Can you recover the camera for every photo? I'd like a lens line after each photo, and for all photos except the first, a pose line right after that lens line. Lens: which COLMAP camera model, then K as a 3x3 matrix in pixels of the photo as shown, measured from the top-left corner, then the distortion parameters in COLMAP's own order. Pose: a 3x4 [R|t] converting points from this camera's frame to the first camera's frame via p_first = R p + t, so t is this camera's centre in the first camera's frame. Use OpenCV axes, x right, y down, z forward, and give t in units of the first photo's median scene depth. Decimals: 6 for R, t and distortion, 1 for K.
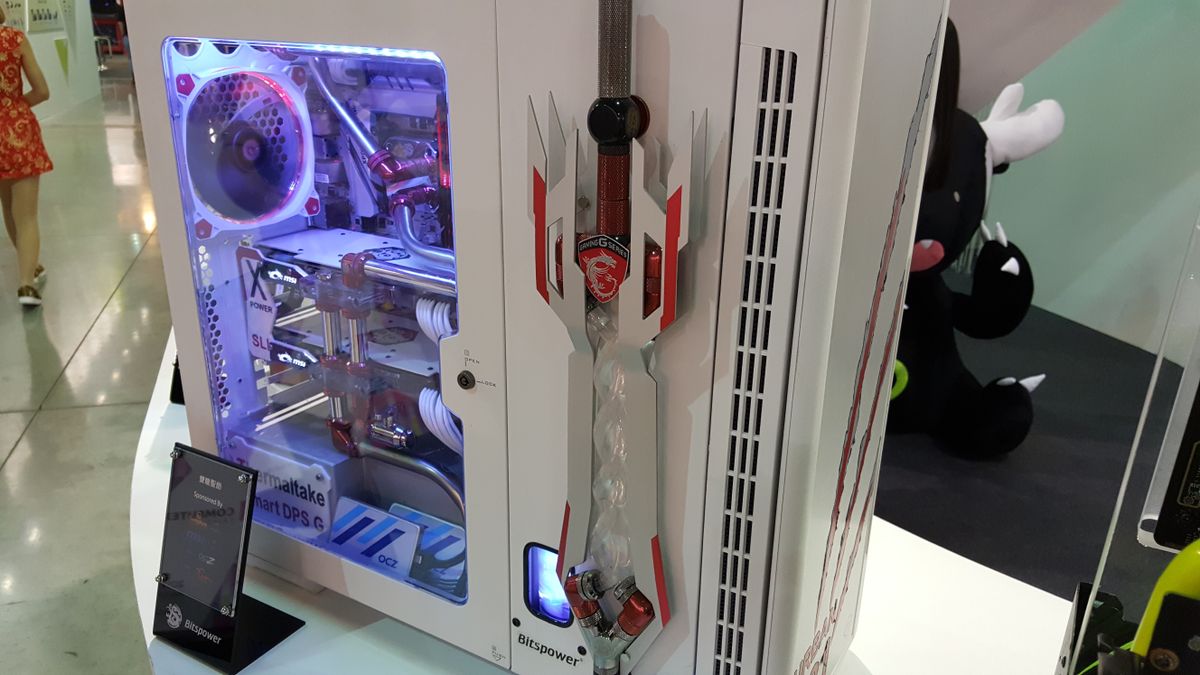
lens RADIAL K [[865.1, 0, 600.0], [0, 865.1, 337.5], [0, 0, 1]] dist [0.010232, 0.003476]
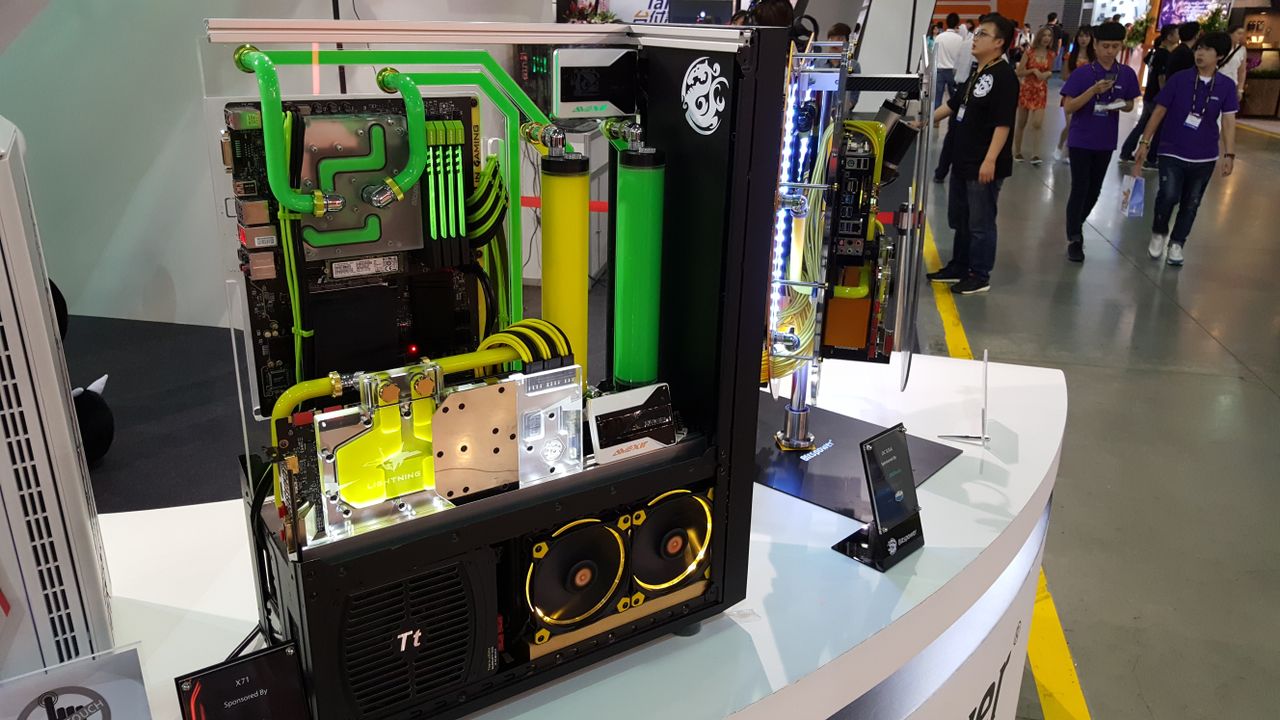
lens RADIAL K [[922.7, 0, 640.0], [0, 922.7, 360.0], [0, 0, 1]] dist [0.010232, 0.003476]
pose [[0.461664, -0.327087, 0.824549, -0.474042], [0.296954, 0.932890, 0.203800, -0.043628], [-0.835873, 0.150766, 0.527812, -0.608199]]
